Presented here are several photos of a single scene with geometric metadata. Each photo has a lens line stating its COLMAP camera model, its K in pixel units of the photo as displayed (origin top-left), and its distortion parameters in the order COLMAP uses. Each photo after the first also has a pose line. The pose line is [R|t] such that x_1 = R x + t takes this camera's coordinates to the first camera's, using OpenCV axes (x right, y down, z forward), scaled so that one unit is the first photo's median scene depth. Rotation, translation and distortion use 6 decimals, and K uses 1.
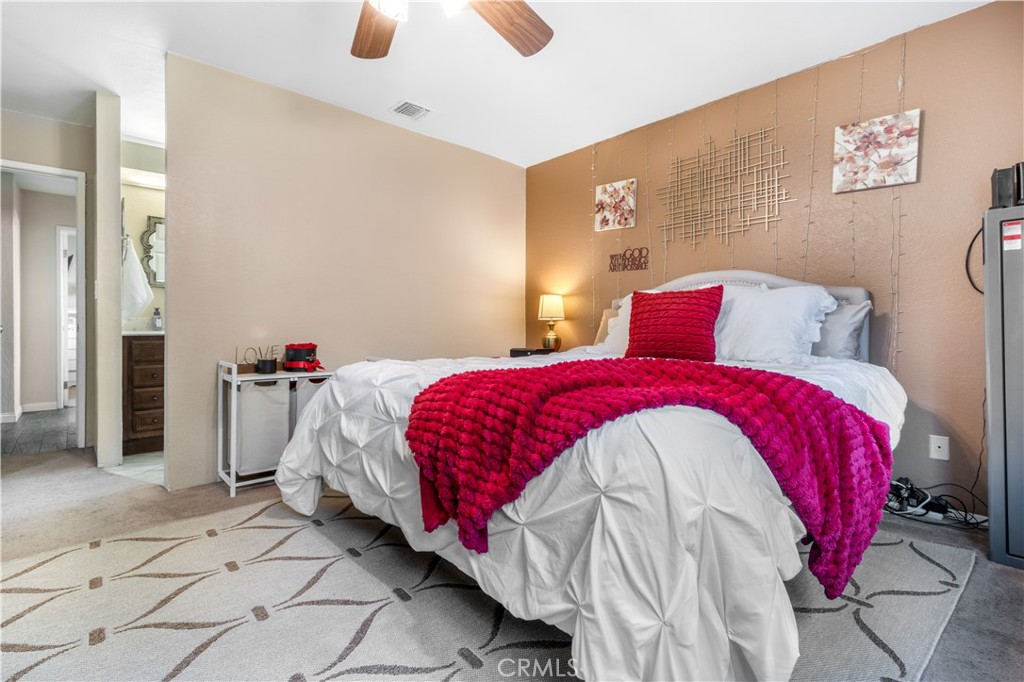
lens RADIAL K [[476.2, 0, 512.1], [0, 476.2, 336.1], [0, 0, 1]] dist [-0.001659, -0.000401]
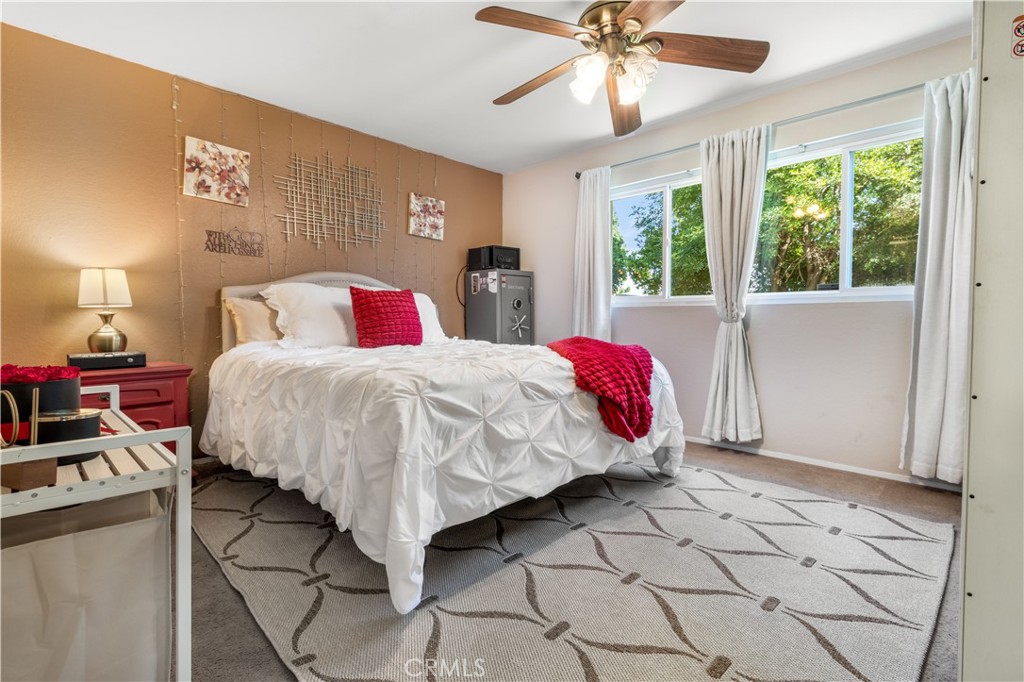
lens RADIAL K [[476.2, 0, 512.1], [0, 476.2, 338.8], [0, 0, 1]] dist [-0.001659, -0.000401]
pose [[-0.053663, -0.038200, 0.997828, -0.790879], [0.014595, 0.999131, 0.039034, -0.011732], [-0.998452, 0.016658, -0.053059, 0.655115]]
